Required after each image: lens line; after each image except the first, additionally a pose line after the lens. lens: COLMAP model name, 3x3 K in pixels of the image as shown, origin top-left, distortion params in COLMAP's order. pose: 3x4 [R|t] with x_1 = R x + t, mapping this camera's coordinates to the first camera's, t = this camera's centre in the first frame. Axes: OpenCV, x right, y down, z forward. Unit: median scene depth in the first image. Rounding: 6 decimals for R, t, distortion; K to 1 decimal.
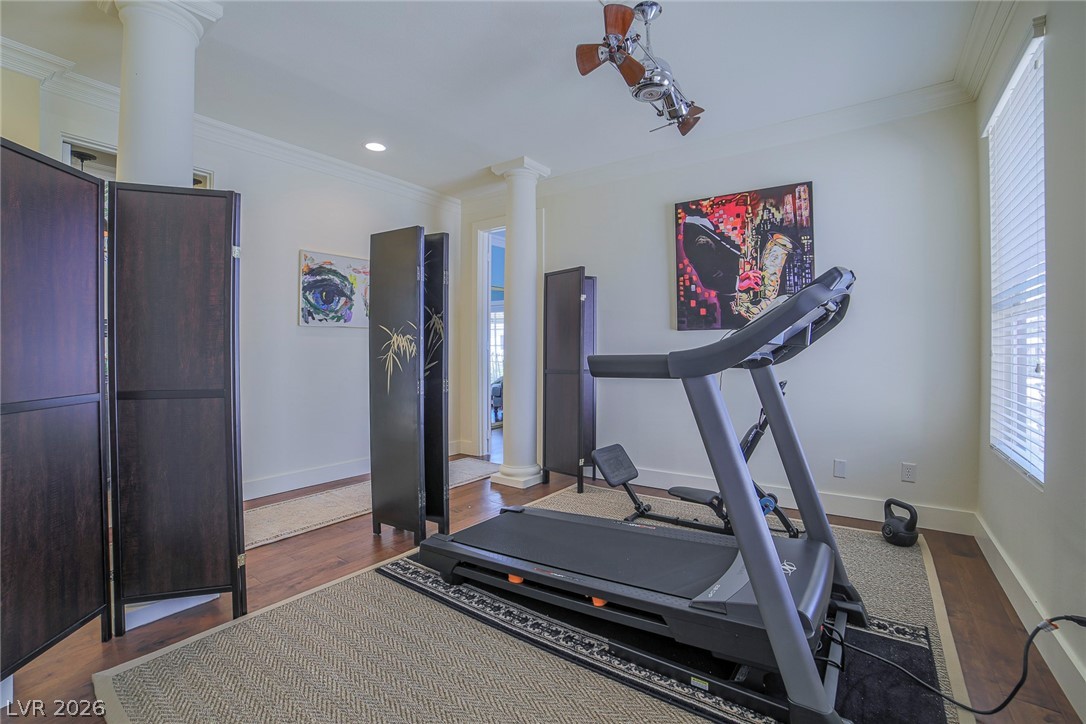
lens RADIAL K [[464.2, 0, 548.7], [0, 464.2, 354.0], [0, 0, 1]] dist [-0.099126, 0.029297]
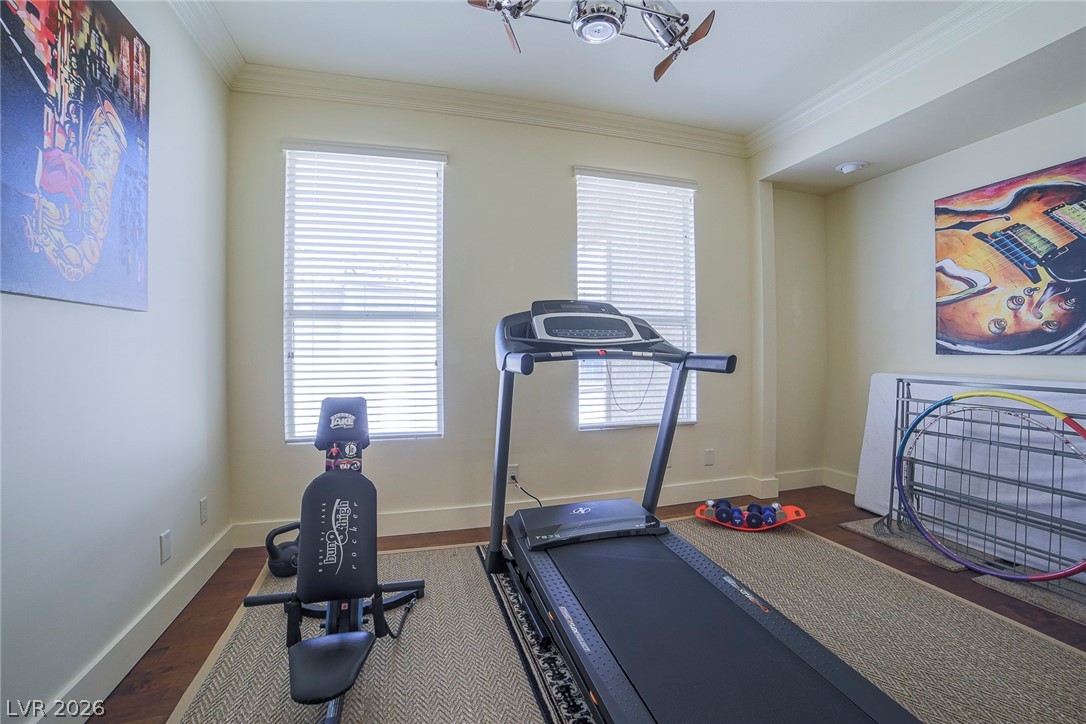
lens RADIAL K [[464.2, 0, 548.7], [0, 464.2, 354.0], [0, 0, 1]] dist [-0.099126, 0.029297]
pose [[-0.778012, 0.001883, 0.628247, -0.113213], [0.008140, 0.999942, 0.007084, -0.007449], [-0.628197, 0.010625, -0.777982, 1.020959]]
